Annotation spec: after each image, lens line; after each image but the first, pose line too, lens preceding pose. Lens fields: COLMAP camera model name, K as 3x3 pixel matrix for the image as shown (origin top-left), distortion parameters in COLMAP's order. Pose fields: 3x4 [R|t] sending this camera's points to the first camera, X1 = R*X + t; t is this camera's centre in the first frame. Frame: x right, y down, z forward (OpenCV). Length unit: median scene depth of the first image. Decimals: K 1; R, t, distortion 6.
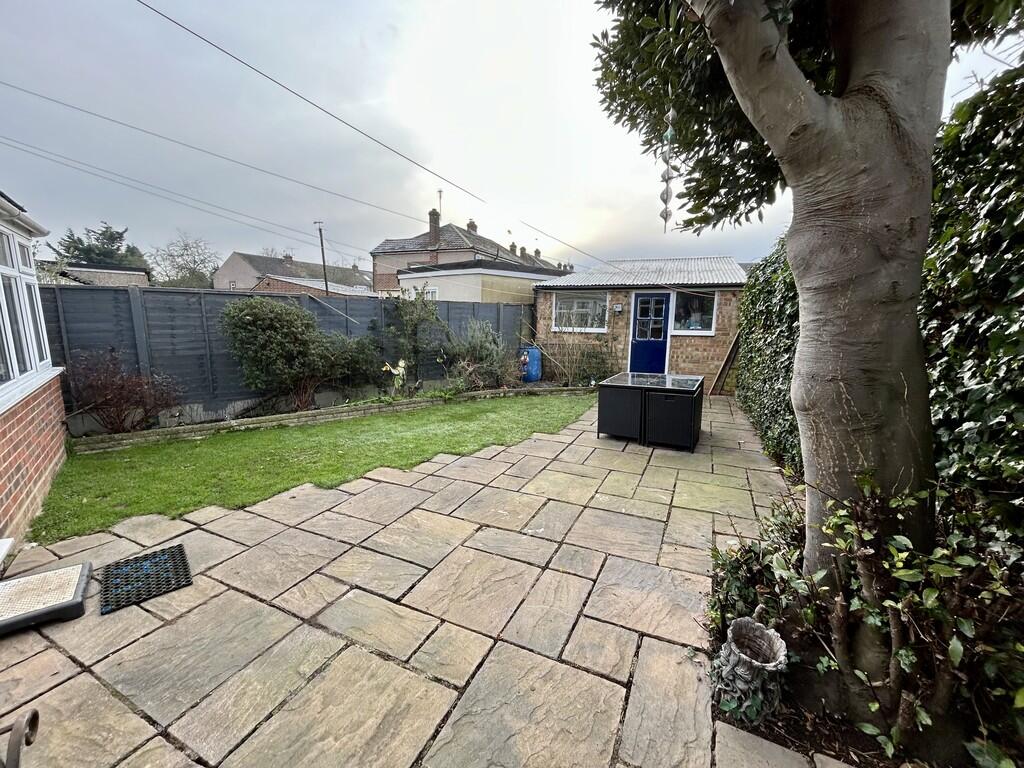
lens RADIAL K [[408.4, 0, 512.0], [0, 408.4, 384.0], [0, 0, 1]] dist [-0.002196, 0.000032]
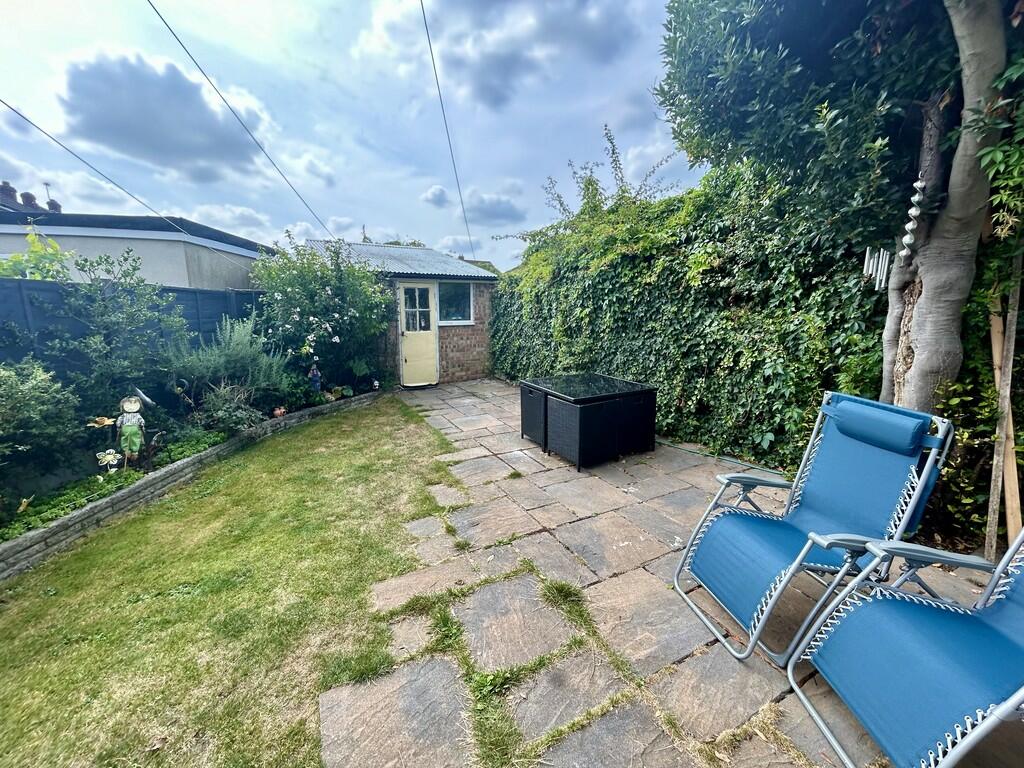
lens RADIAL K [[408.4, 0, 512.0], [0, 408.4, 384.0], [0, 0, 1]] dist [-0.002196, 0.000032]
pose [[0.612592, -0.154100, 0.775232, -0.309170], [0.128267, 0.987191, 0.094876, -0.053159], [-0.779922, 0.041317, 0.624511, 0.250592]]
